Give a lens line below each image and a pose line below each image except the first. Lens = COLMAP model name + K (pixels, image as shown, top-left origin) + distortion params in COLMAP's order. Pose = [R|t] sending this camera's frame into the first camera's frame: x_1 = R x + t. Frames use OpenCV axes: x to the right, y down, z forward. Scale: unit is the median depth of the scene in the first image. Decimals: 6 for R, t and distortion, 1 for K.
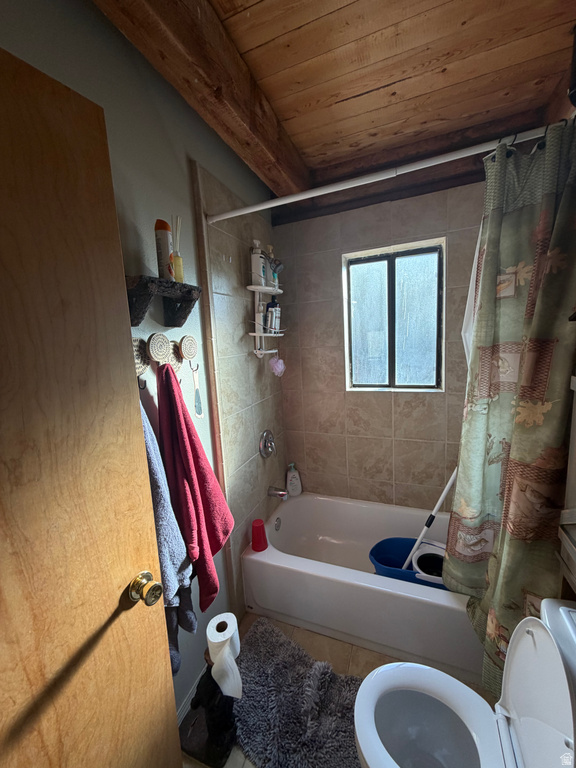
lens RADIAL K [[306.2, 0, 287.5], [0, 306.2, 381.0], [0, 0, 1]] dist [0.001185, -0.000341]
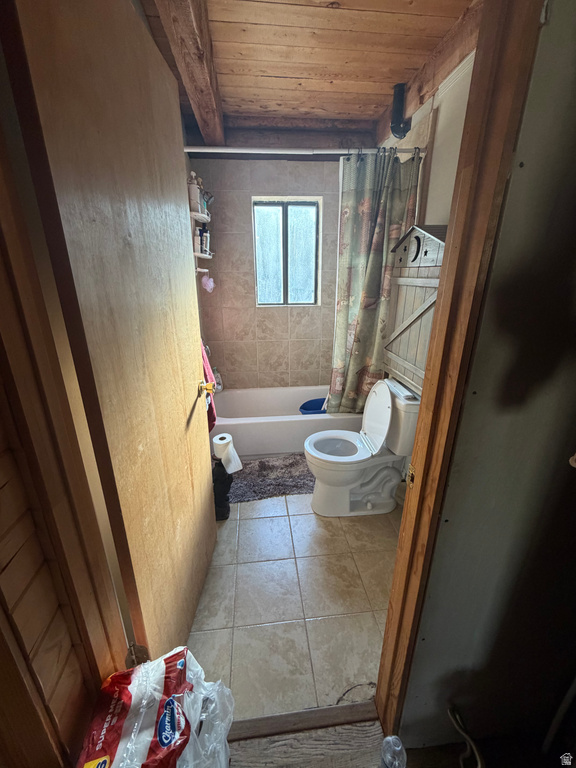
lens RADIAL K [[306.2, 0, 287.9], [0, 306.2, 379.6], [0, 0, 1]] dist [0.001185, -0.000341]
pose [[0.884423, -0.095716, 0.456765, -0.351478], [0.022428, 0.986328, 0.163260, 0.139805], [-0.466147, -0.134146, 0.874478, -0.298910]]
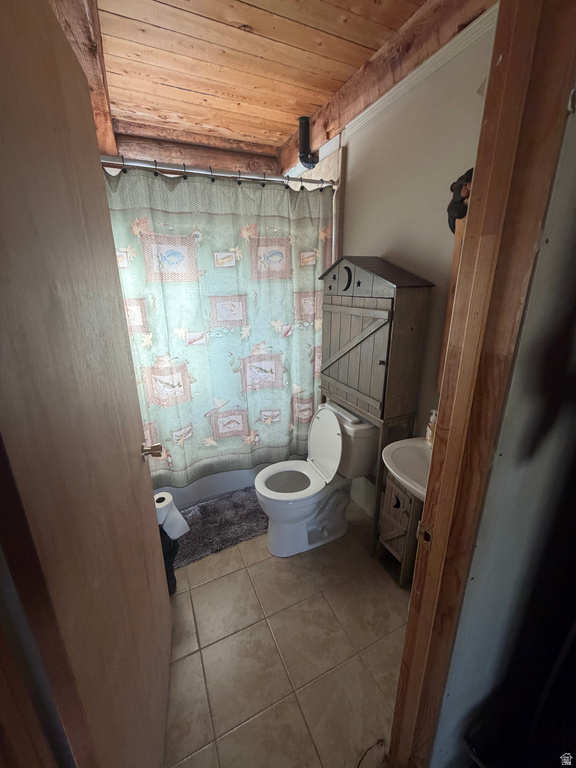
lens RADIAL K [[306.2, 0, 288.8], [0, 306.2, 380.6], [0, 0, 1]] dist [0.001185, -0.000341]
pose [[0.688837, -0.165439, 0.705786, -0.393885], [0.082452, 0.985172, 0.150457, 0.073968], [-0.720212, -0.045447, 0.692264, -0.179454]]
